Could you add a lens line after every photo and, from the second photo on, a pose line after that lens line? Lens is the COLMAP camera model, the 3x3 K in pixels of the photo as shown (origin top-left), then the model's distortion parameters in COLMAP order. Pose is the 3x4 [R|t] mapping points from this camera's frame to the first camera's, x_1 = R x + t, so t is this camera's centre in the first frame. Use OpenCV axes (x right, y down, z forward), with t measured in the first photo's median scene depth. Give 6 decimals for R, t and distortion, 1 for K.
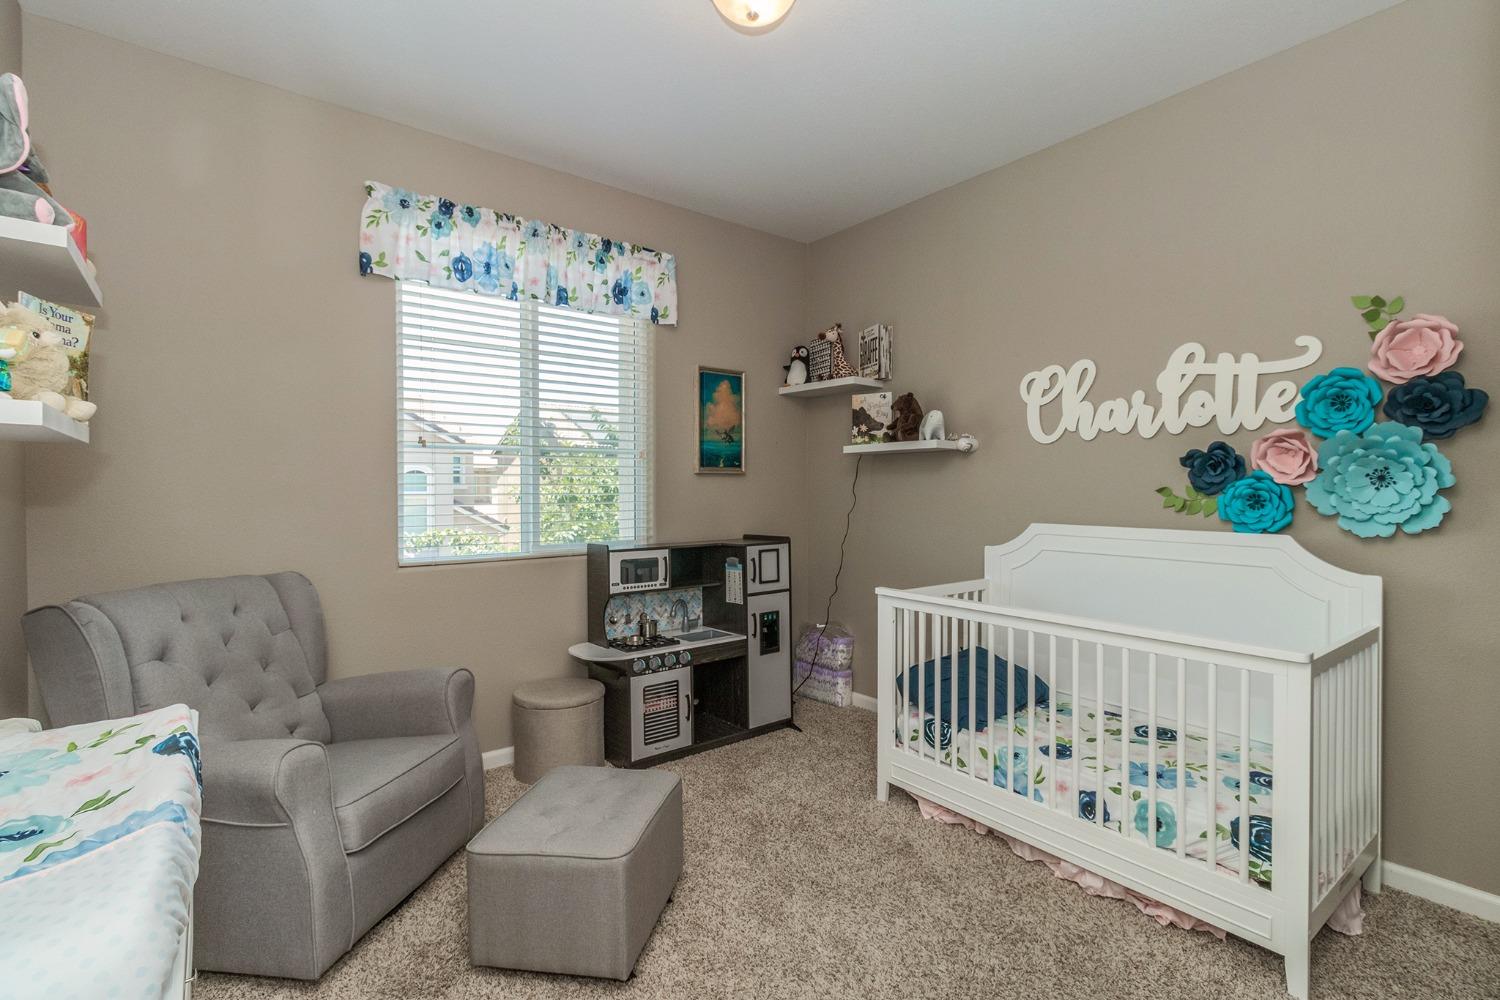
lens RADIAL K [[688.8, 0, 747.5], [0, 688.8, 498.7], [0, 0, 1]] dist [0.003361, 0.000523]
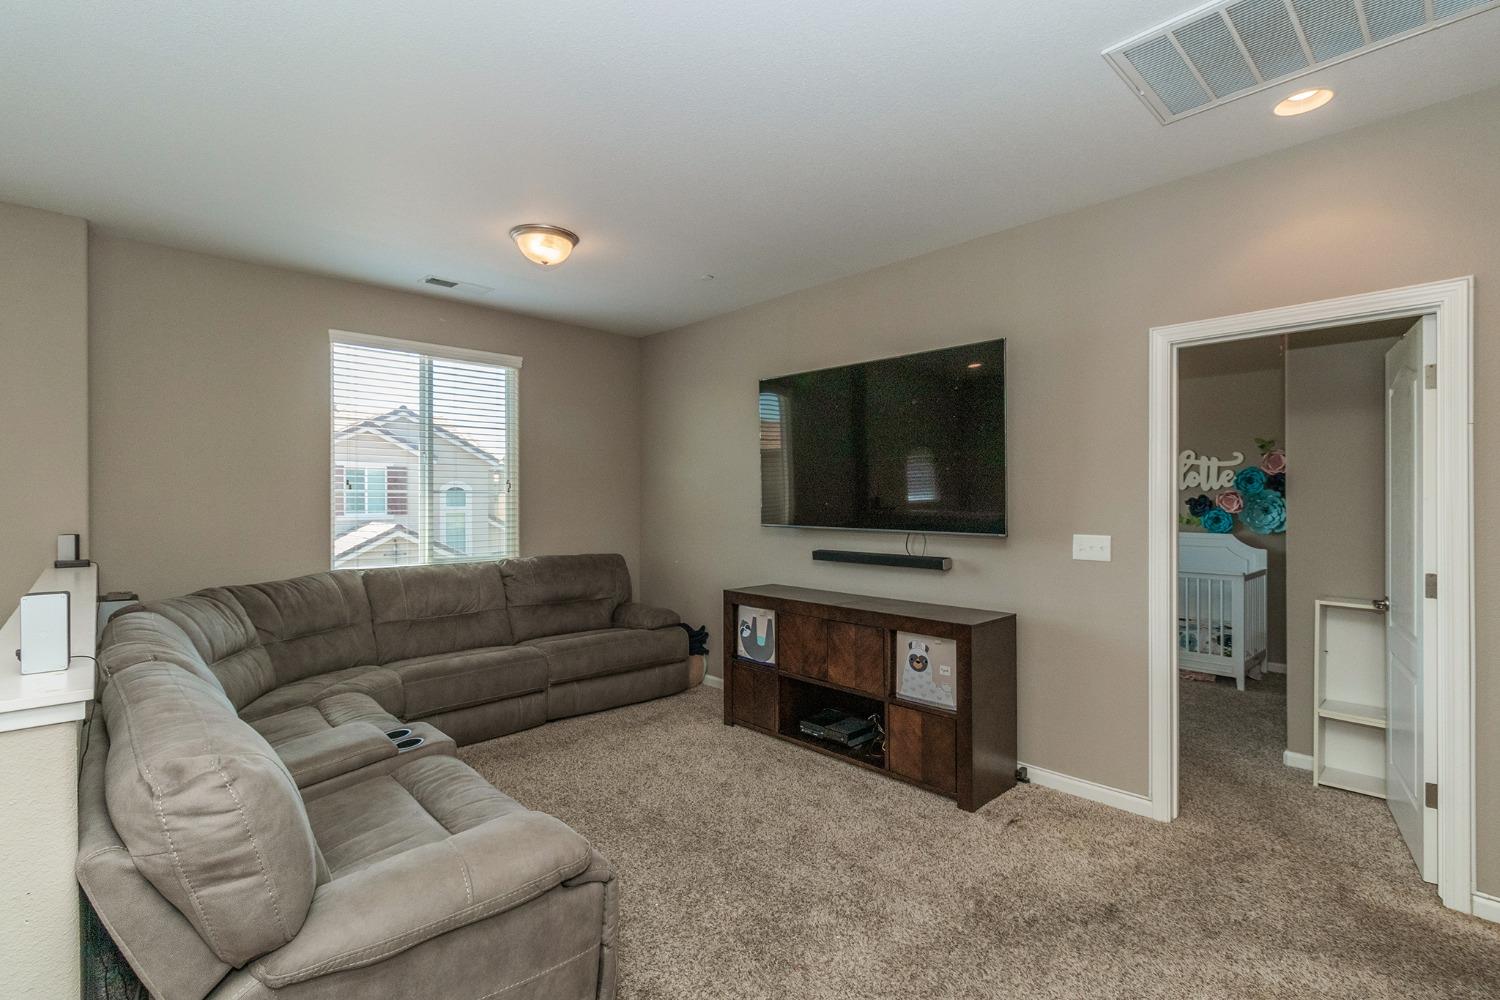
lens RADIAL K [[688.8, 0, 751.4], [0, 688.8, 499.7], [0, 0, 1]] dist [0.003361, 0.000523]
pose [[0.995216, 0.001696, 0.097687, -1.136223], [-0.000108, 0.999868, -0.016258, -0.028010], [-0.097702, 0.016170, 0.995084, -1.255819]]
